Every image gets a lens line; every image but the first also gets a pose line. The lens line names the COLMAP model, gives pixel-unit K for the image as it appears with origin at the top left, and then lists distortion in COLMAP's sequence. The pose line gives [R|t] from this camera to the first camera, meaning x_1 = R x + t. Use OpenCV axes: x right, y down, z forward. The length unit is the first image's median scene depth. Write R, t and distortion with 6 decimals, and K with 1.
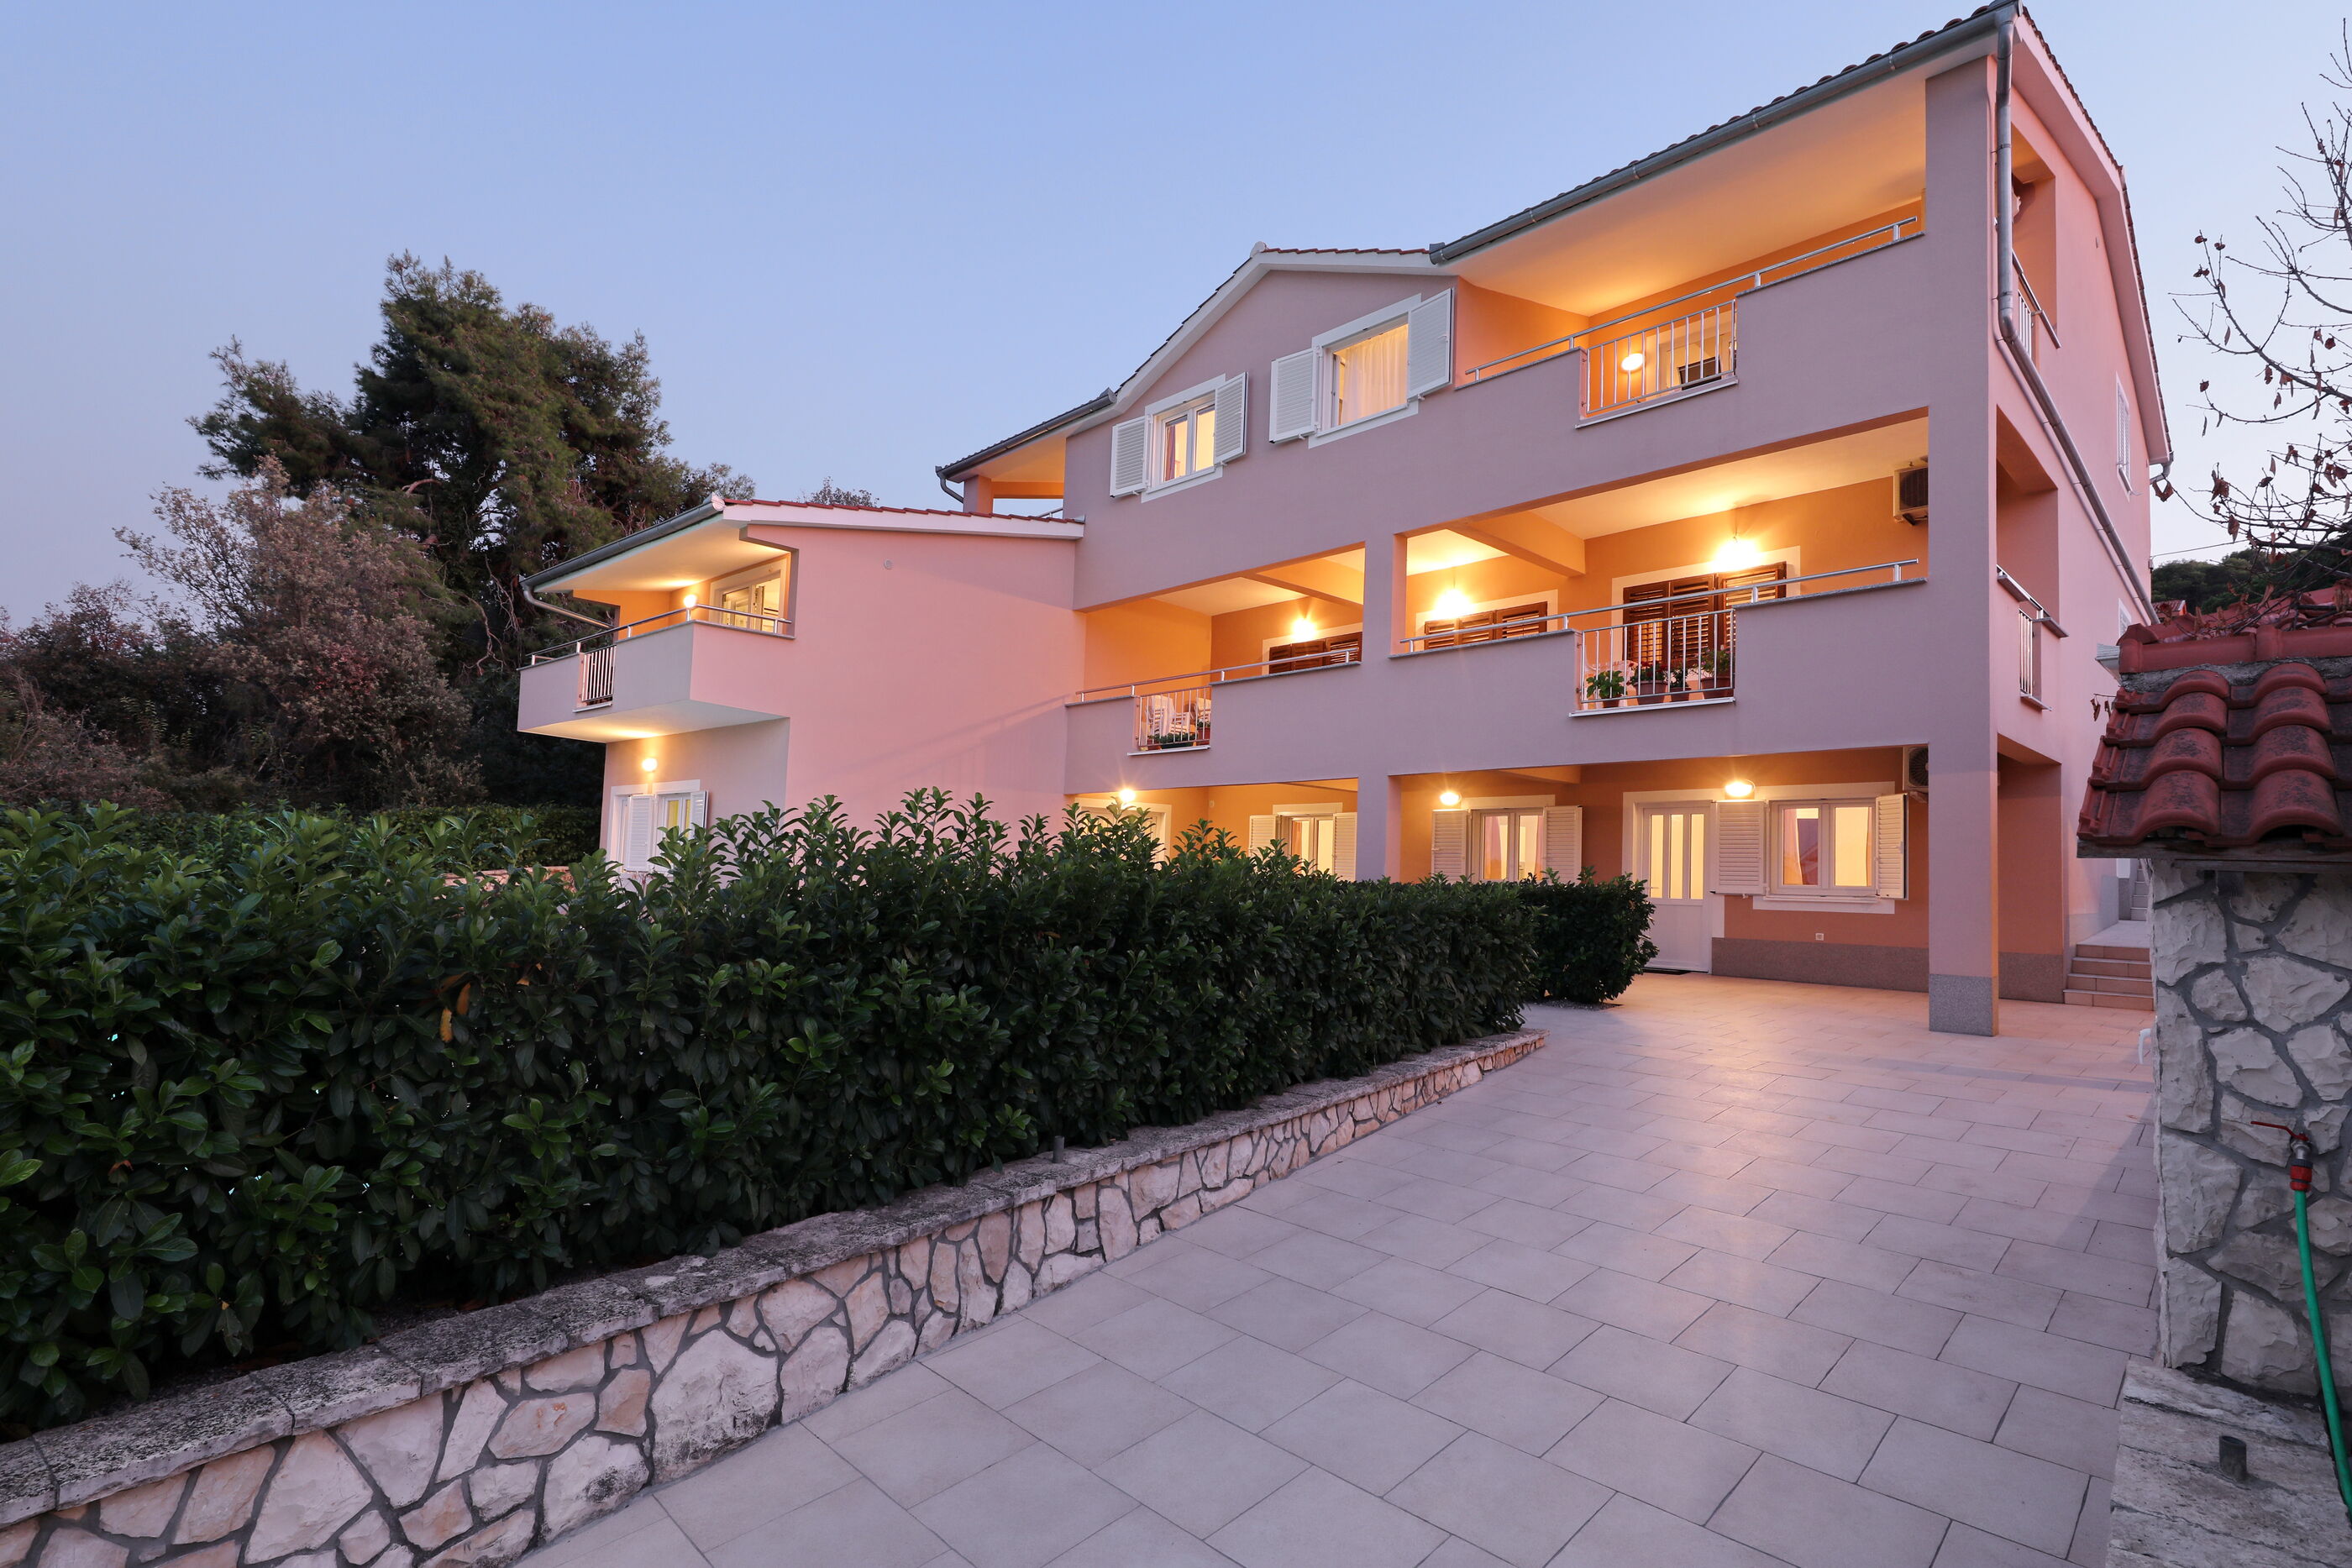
lens RADIAL K [[1108.9, 0, 1192.5], [0, 1108.9, 780.0], [0, 0, 1]] dist [-0.000903, 0.000163]
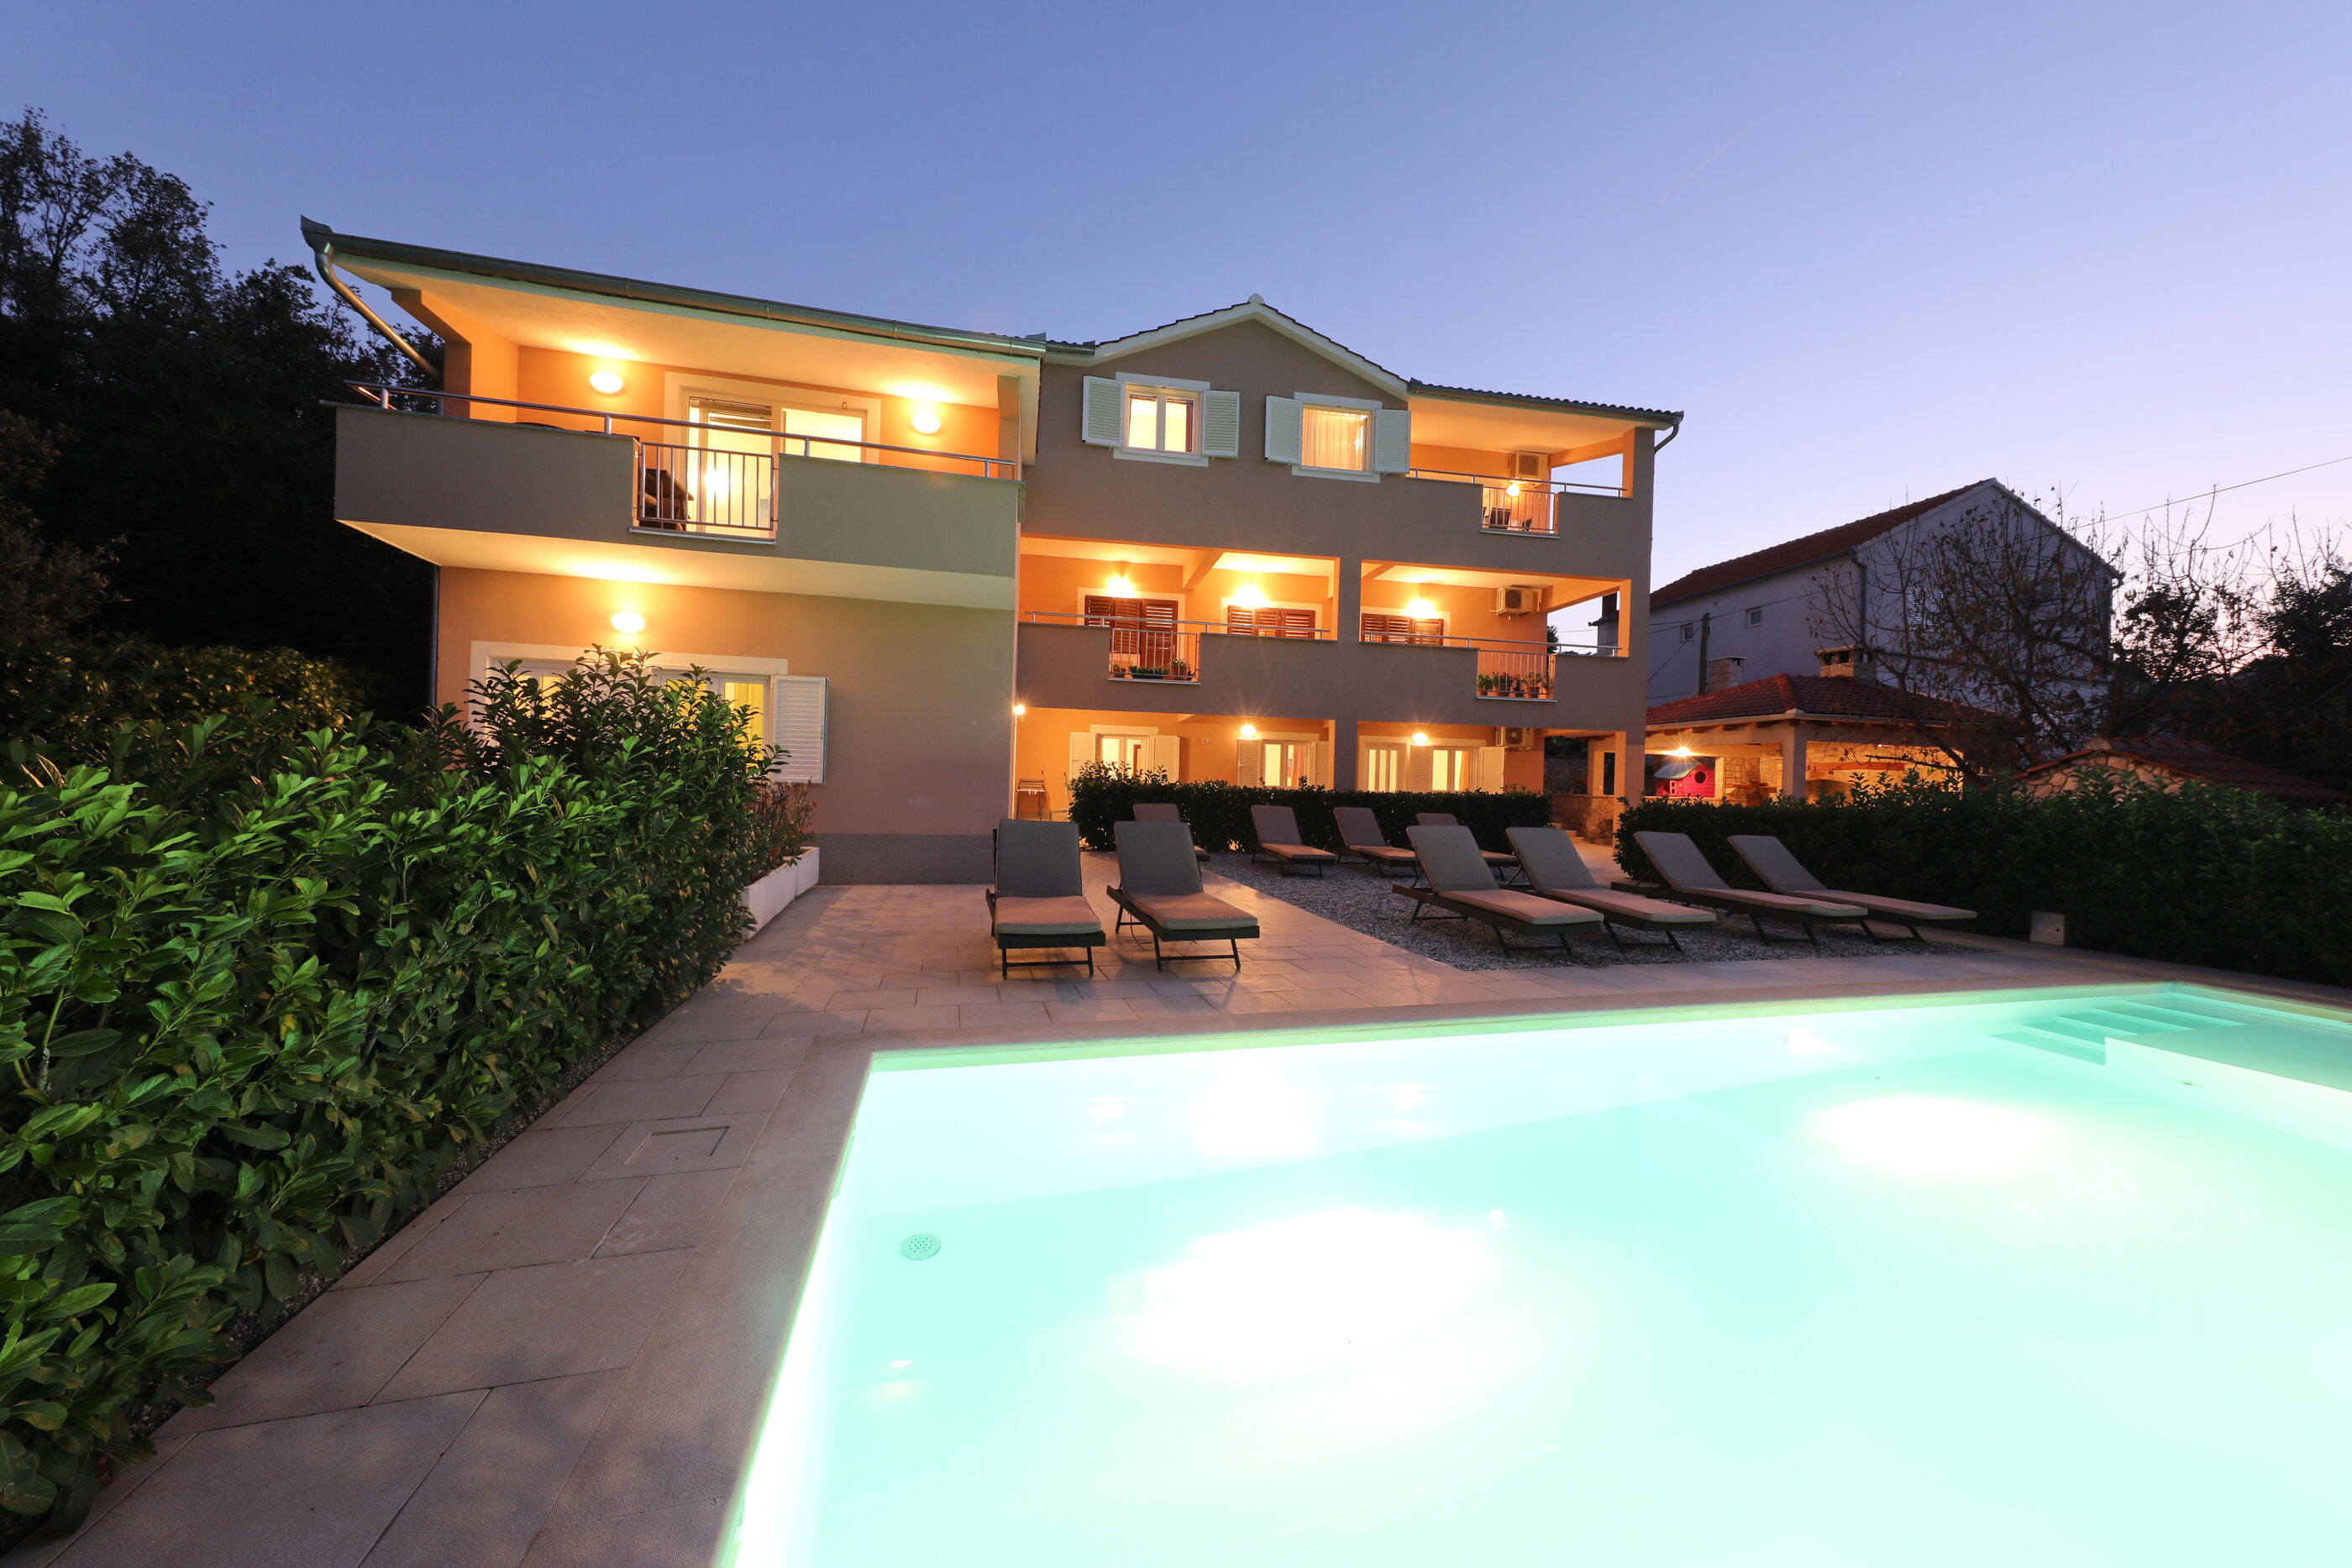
lens RADIAL K [[846.1, 0, 1187.2], [0, 846.1, 787.6], [0, 0, 1]] dist [-0.000435, -0.000025]
pose [[0.580348, -0.001674, 0.814367, -0.696328], [-0.085009, 0.994410, 0.062625, 0.026603], [-0.809919, -0.105573, 0.576962, 0.387332]]
